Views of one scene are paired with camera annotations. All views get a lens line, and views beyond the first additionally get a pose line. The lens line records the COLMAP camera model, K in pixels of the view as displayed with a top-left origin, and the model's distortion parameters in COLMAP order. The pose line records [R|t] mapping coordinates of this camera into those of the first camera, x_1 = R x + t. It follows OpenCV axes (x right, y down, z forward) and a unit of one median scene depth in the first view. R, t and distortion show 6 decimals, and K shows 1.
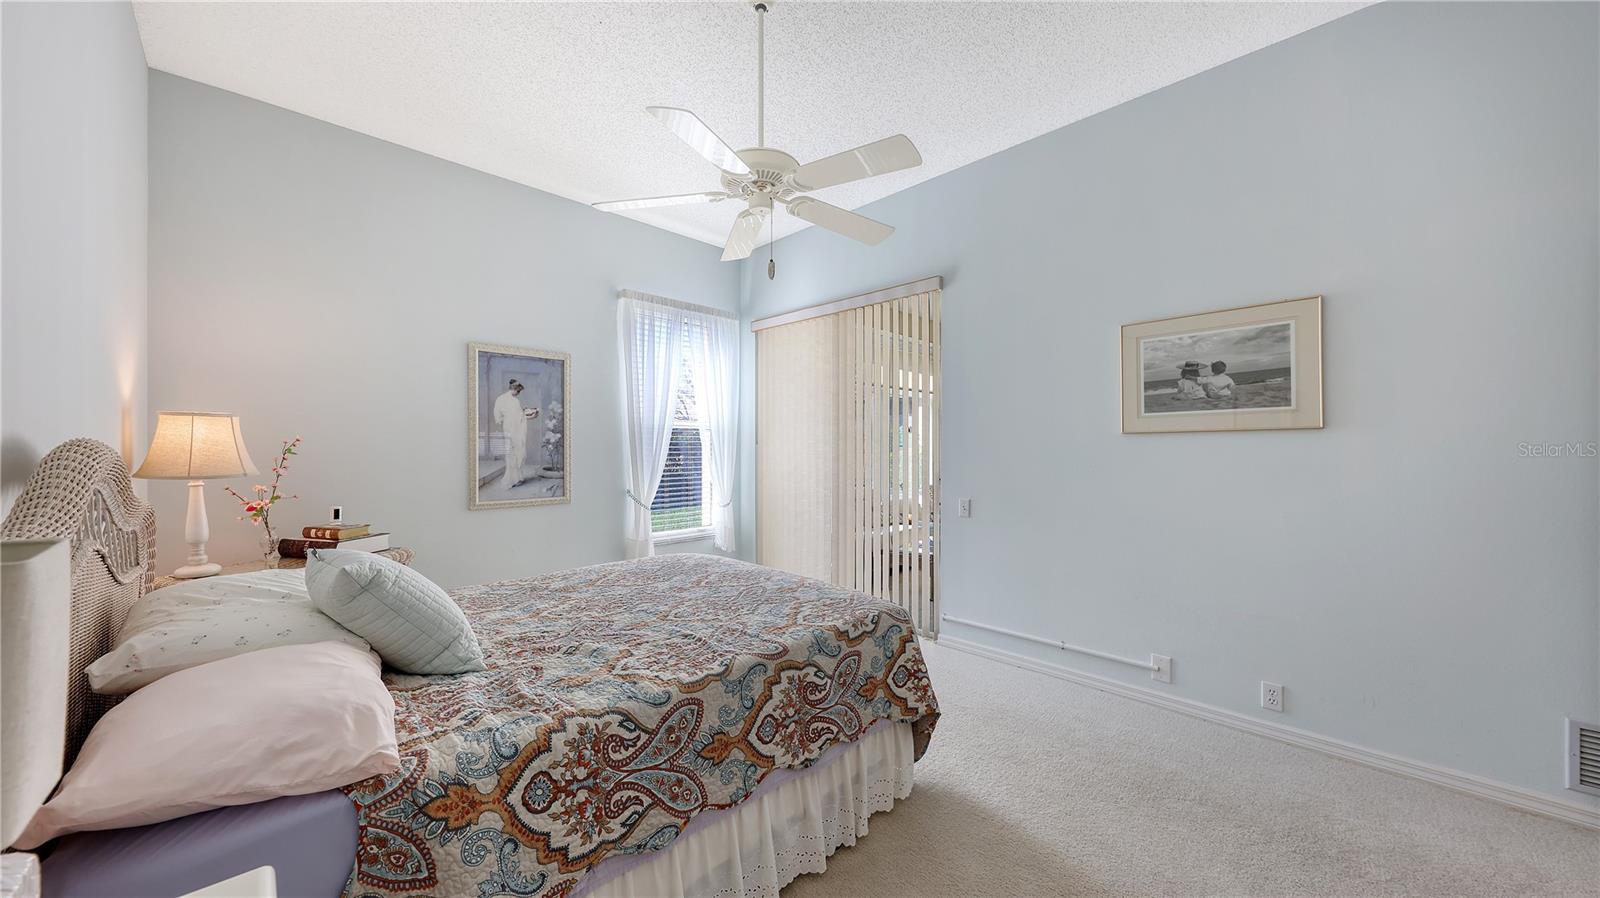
lens RADIAL K [[559.3, 0, 805.9], [0, 559.3, 438.8], [0, 0, 1]] dist [0.001855, -0.000891]
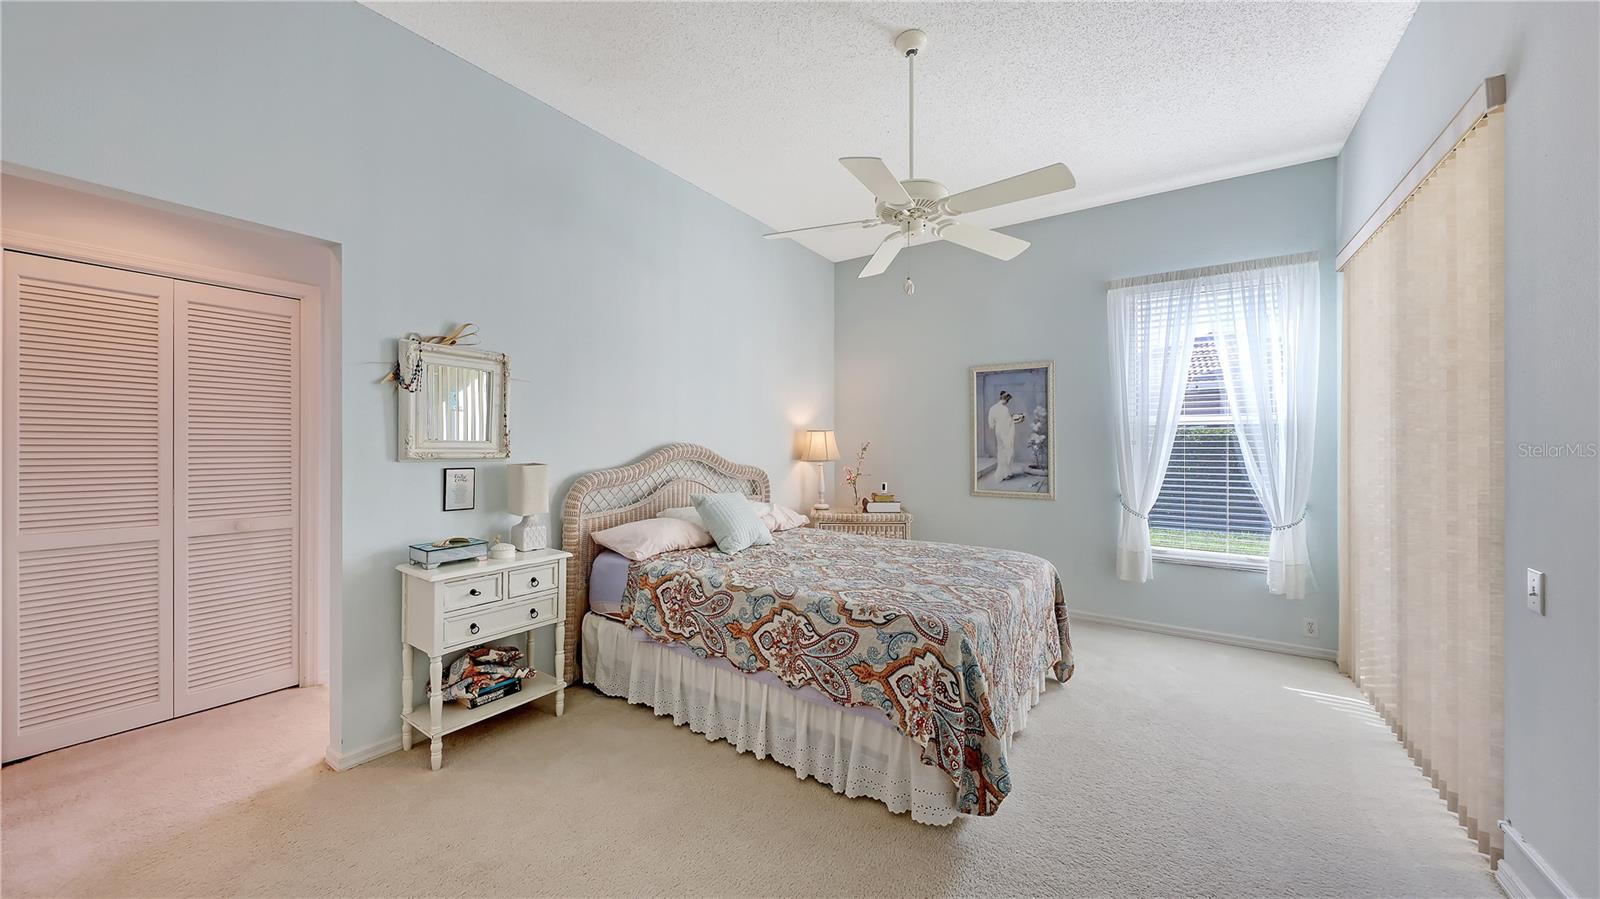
lens RADIAL K [[559.3, 0, 795.4], [0, 559.3, 449.4], [0, 0, 1]] dist [0.001855, -0.000891]
pose [[0.167389, 0.006629, -0.985869, 0.921341], [0.009051, 0.999925, 0.008260, 0.008508], [0.985849, -0.010305, 0.167317, 0.561348]]
